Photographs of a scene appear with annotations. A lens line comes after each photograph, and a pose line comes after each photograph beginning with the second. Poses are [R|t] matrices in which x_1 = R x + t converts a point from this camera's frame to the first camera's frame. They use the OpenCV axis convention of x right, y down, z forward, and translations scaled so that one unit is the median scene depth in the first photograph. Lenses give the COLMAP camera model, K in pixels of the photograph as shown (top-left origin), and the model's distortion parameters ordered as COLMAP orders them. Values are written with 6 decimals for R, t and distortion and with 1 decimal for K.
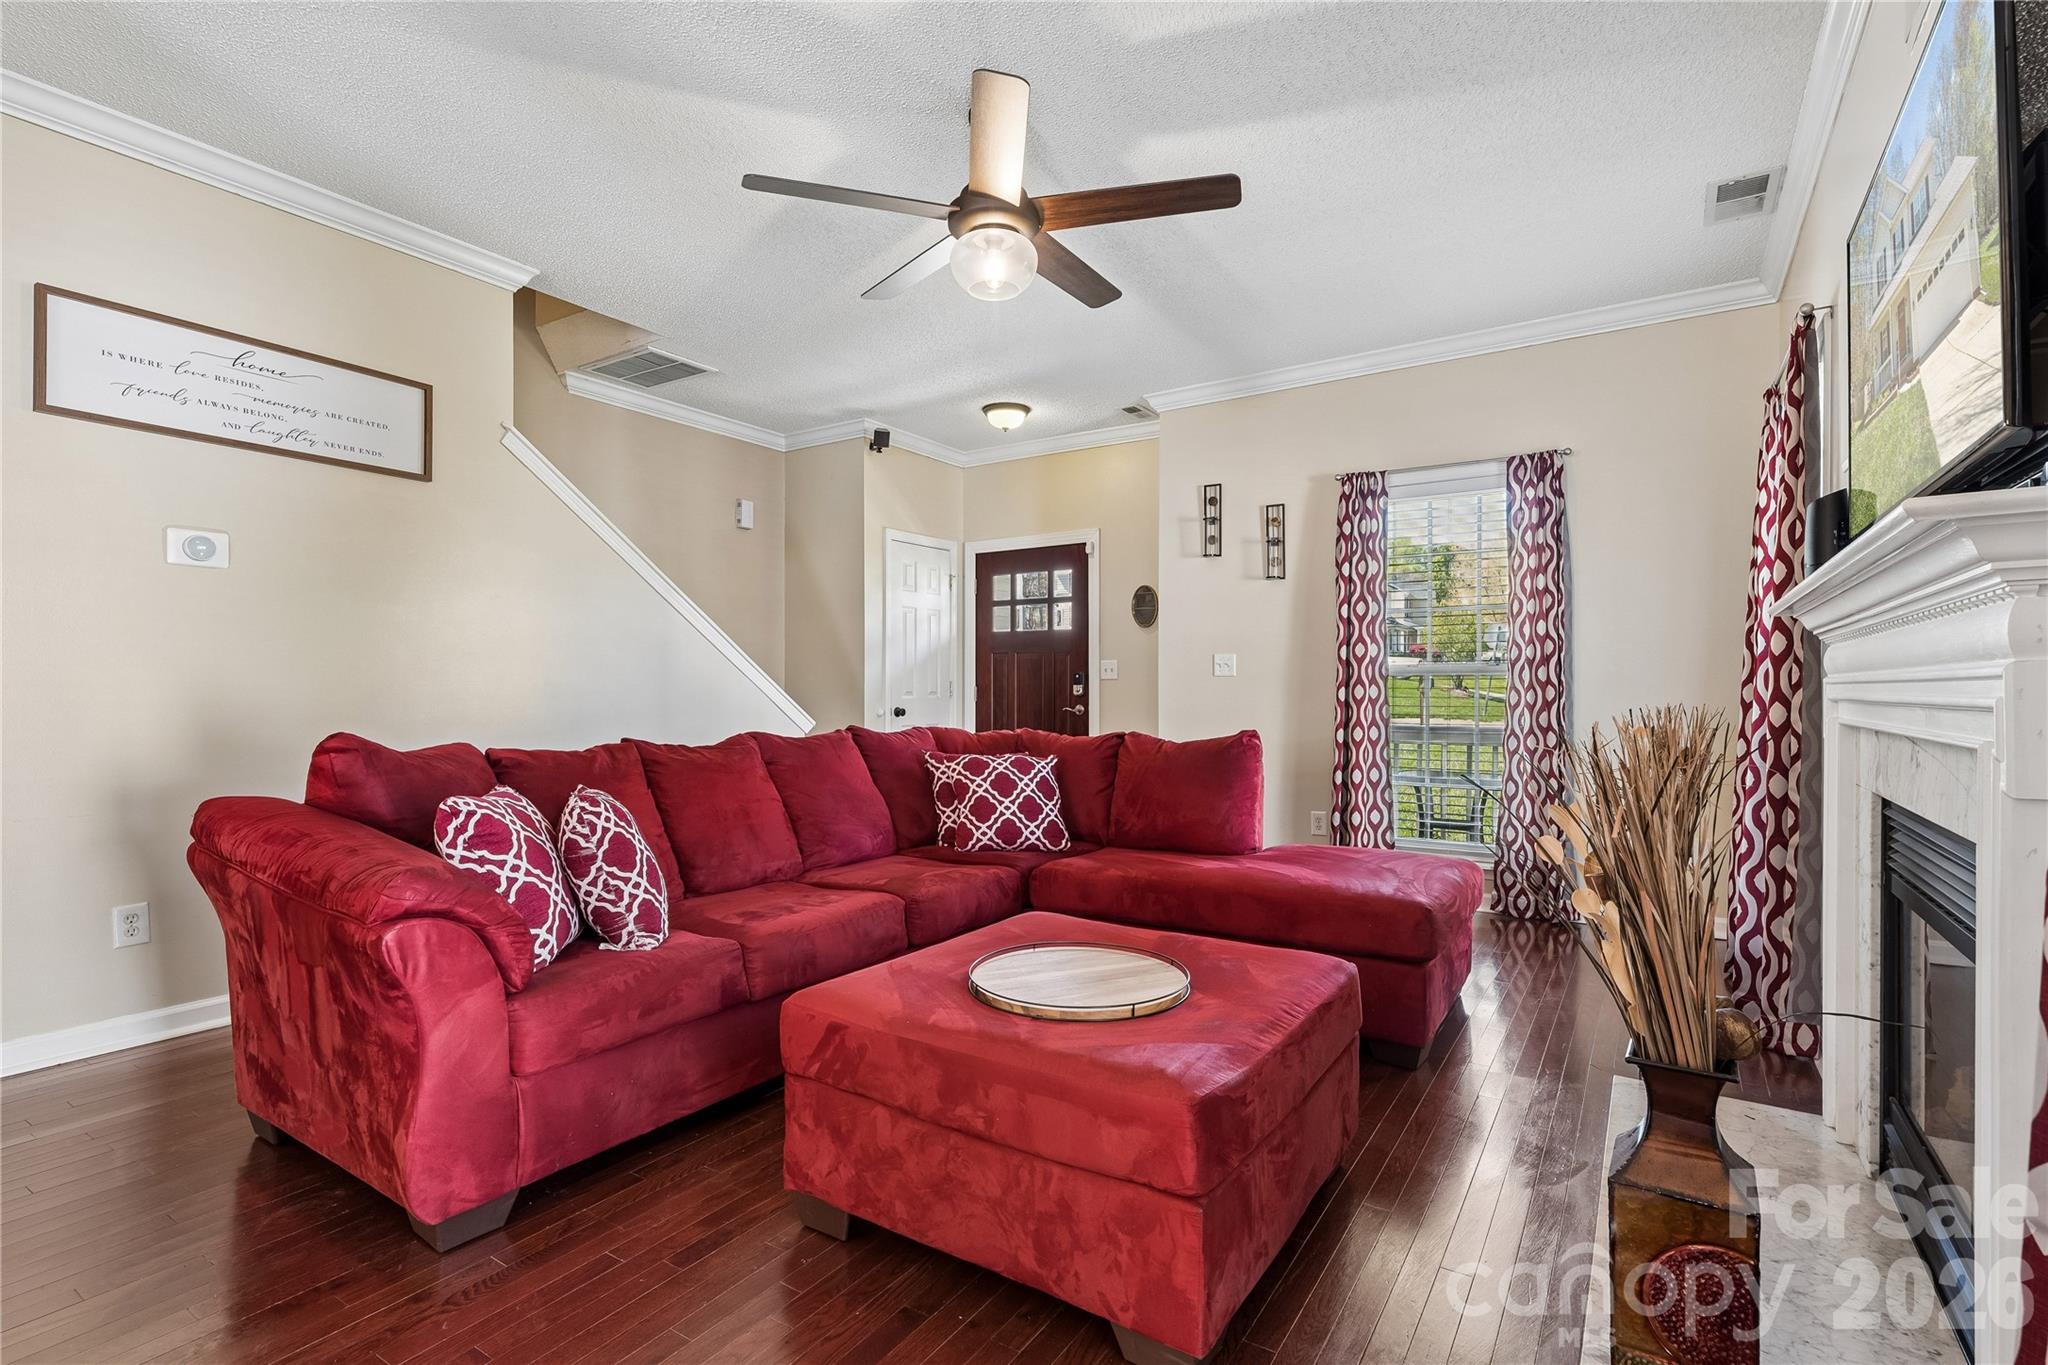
lens RADIAL K [[957.4, 0, 1029.0], [0, 957.4, 694.4], [0, 0, 1]] dist [-0.001471, 0.004432]
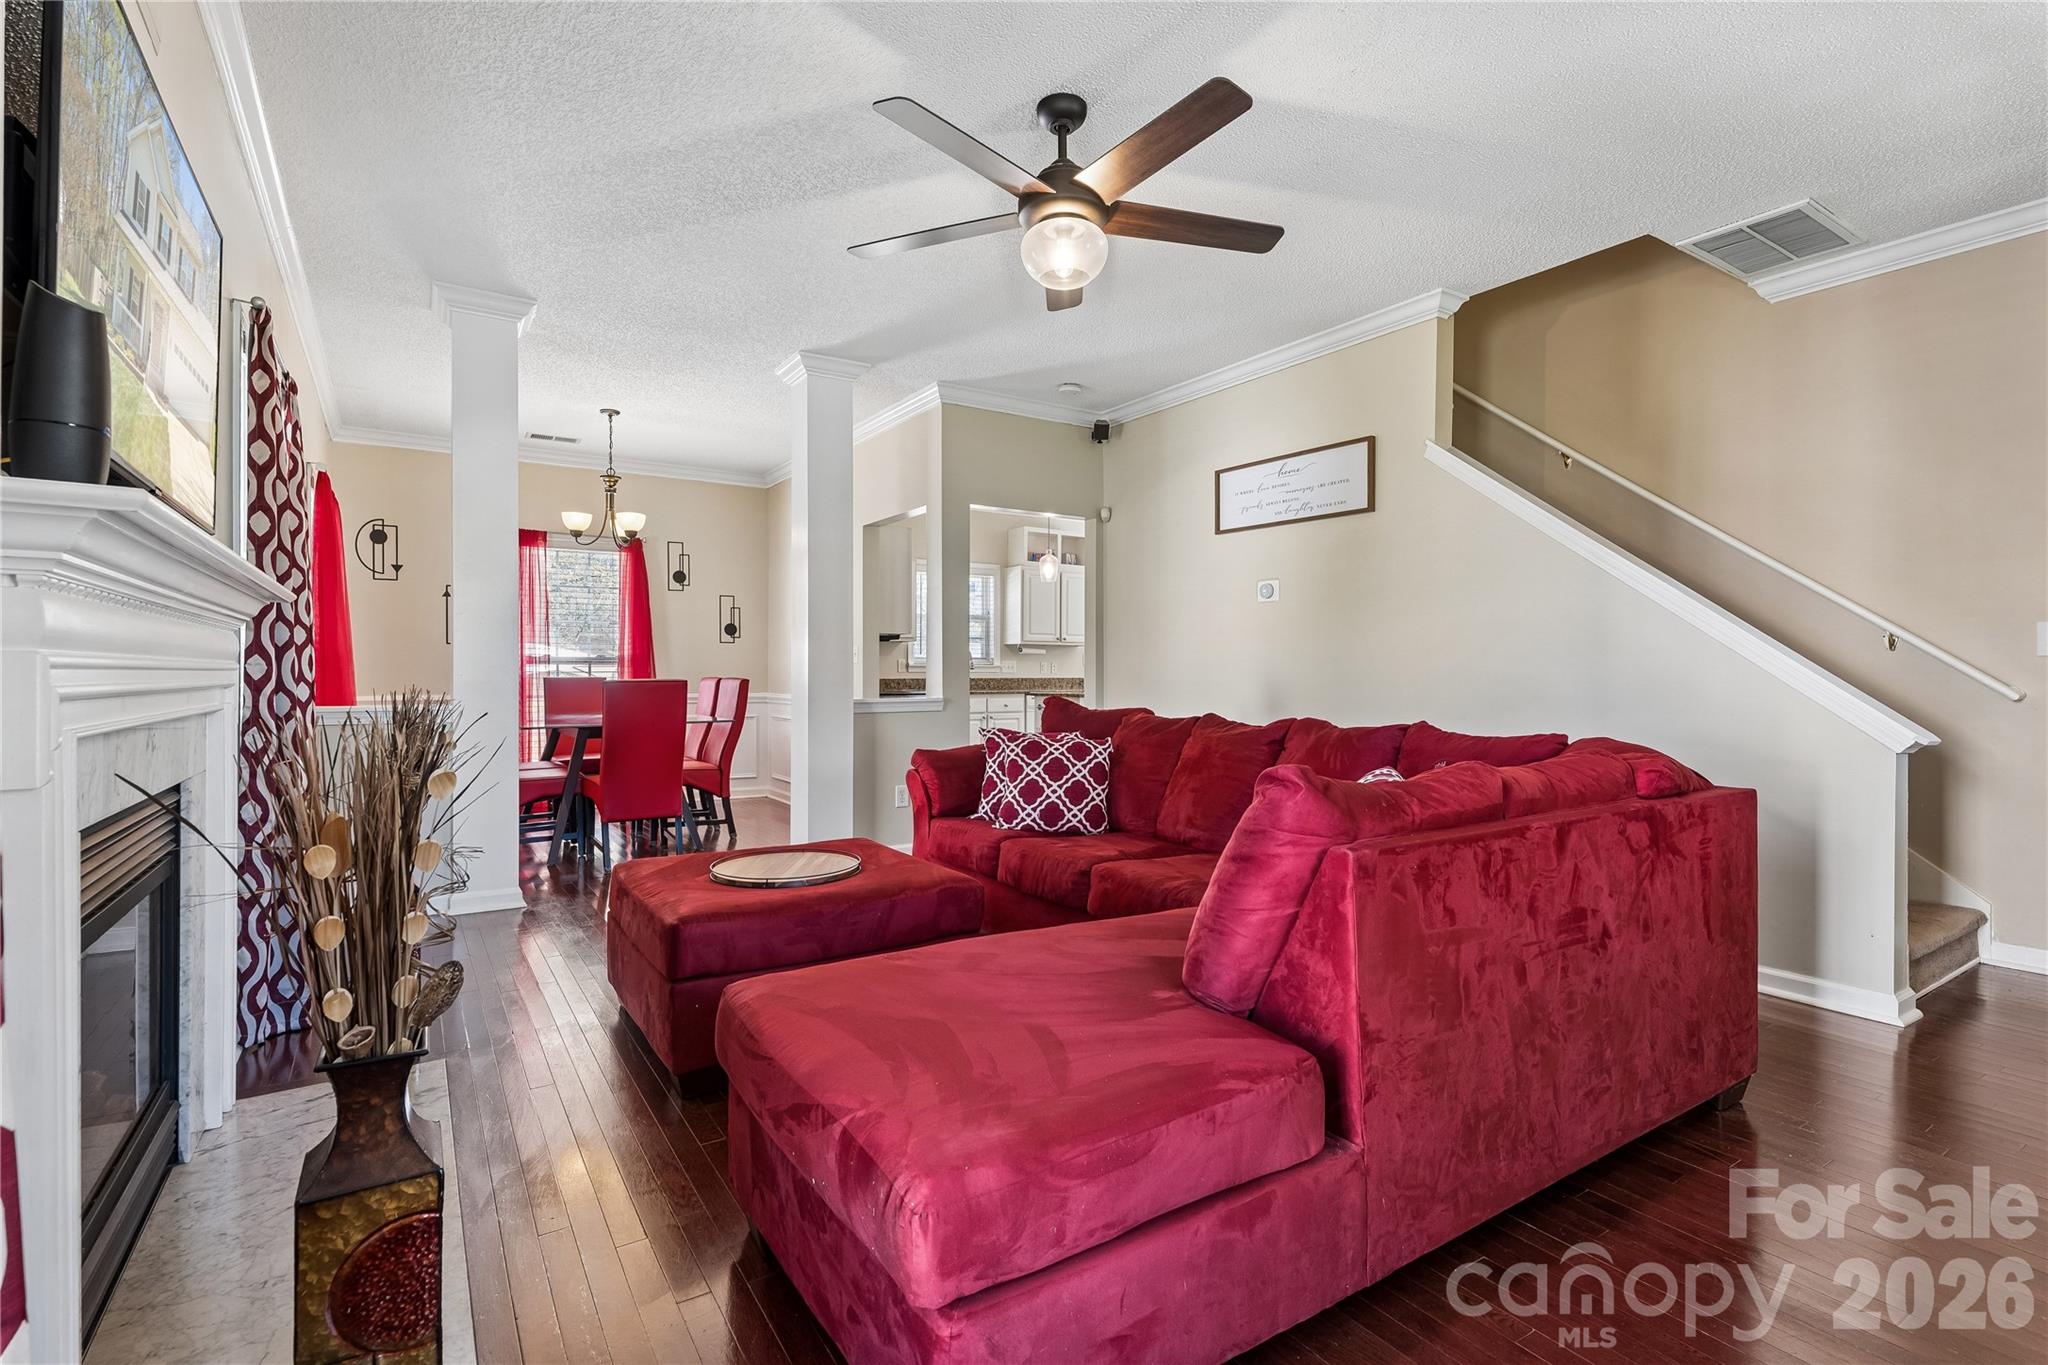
lens RADIAL K [[957.4, 0, 1043.0], [0, 957.4, 670.1], [0, 0, 1]] dist [-0.001471, 0.004432]
pose [[-0.393150, -0.014189, -0.919365, 0.571162], [-0.014331, 0.999854, -0.009302, 0.002395], [0.919363, 0.009519, -0.393296, 0.903279]]
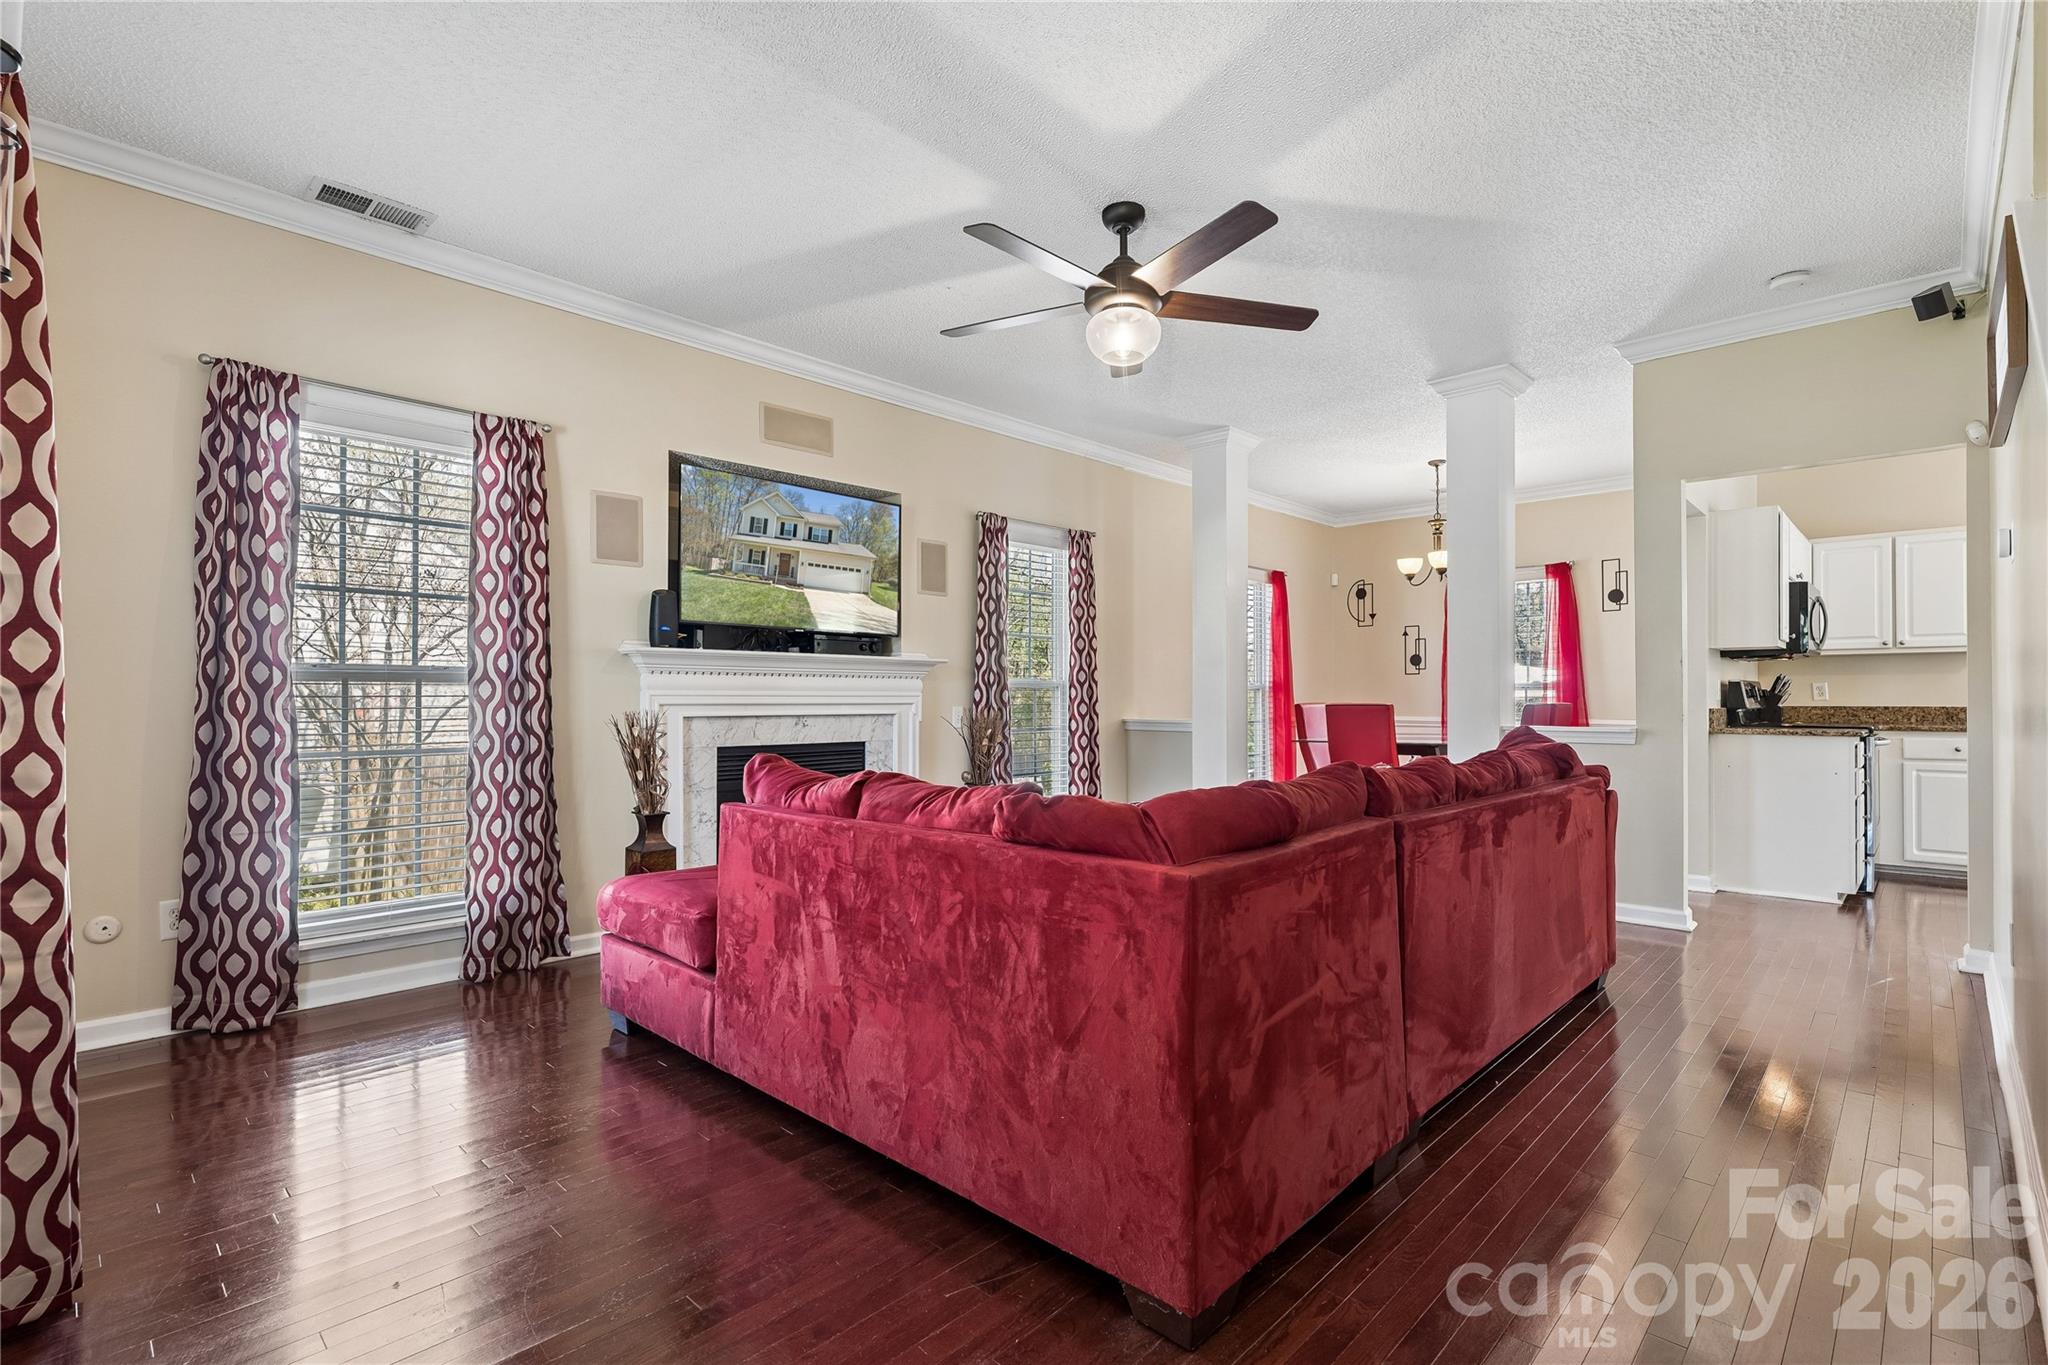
lens RADIAL K [[957.4, 0, 1022.9], [0, 957.4, 690.0], [0, 0, 1]] dist [-0.001471, 0.004432]
pose [[-0.983864, -0.008303, 0.178727, -0.080212], [-0.007239, 0.999952, 0.006606, -0.018274], [-0.178773, 0.005206, -0.983877, 1.392098]]
